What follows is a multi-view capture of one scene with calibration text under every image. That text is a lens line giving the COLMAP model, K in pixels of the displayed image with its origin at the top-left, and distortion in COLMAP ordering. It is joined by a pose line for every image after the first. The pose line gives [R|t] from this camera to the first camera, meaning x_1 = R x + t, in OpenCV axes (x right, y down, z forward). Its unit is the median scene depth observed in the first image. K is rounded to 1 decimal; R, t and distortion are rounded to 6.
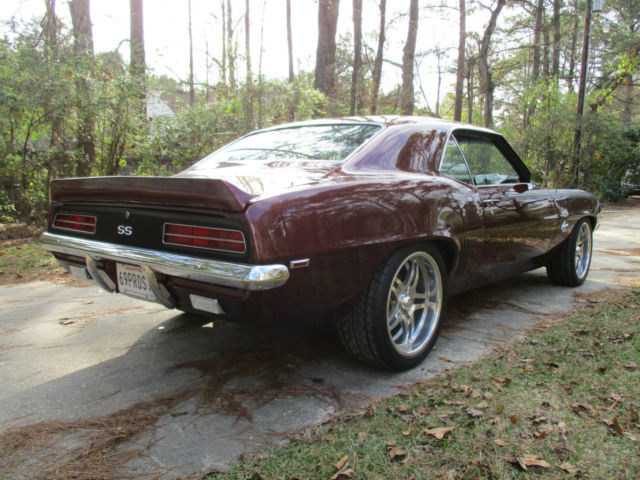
lens RADIAL K [[541.2, 0, 330.7], [0, 541.2, 238.8], [0, 0, 1]] dist [-0.040149, 0.006646]
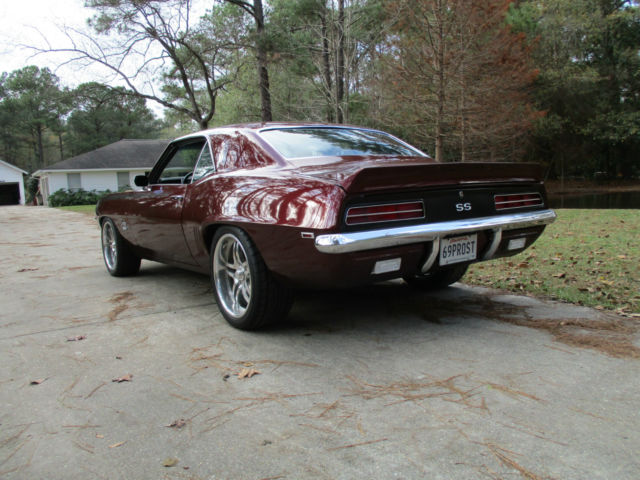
lens RADIAL K [[541.2, 0, 330.7], [0, 541.2, 238.8], [0, 0, 1]] dist [-0.040149, 0.006646]
pose [[0.241279, -0.120400, 0.962958, -1.624405], [0.146436, 0.985429, 0.086518, -0.093887], [-0.959344, 0.120137, 0.255394, 0.975428]]
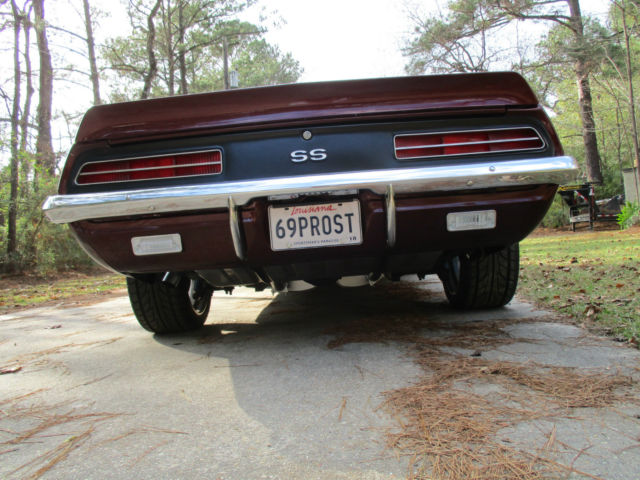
lens RADIAL K [[541.2, 0, 330.7], [0, 541.2, 238.8], [0, 0, 1]] dist [-0.040149, 0.006646]
pose [[0.773298, -0.067191, 0.630473, -0.832688], [0.152624, 0.984857, -0.082240, 0.163740], [-0.615399, 0.159822, 0.771842, 0.414744]]
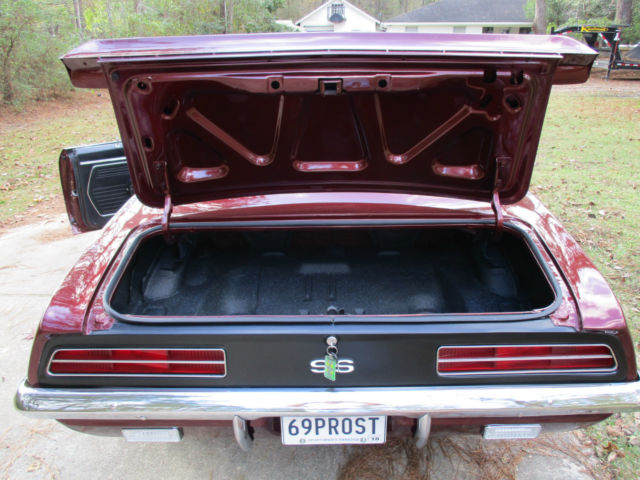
lens RADIAL K [[541.2, 0, 330.7], [0, 541.2, 238.8], [0, 0, 1]] dist [-0.040149, 0.006646]
pose [[0.774449, -0.234946, 0.587392, -0.704732], [0.085221, 0.958764, 0.271127, -0.318845], [-0.626870, -0.159916, 0.762536, 0.548926]]
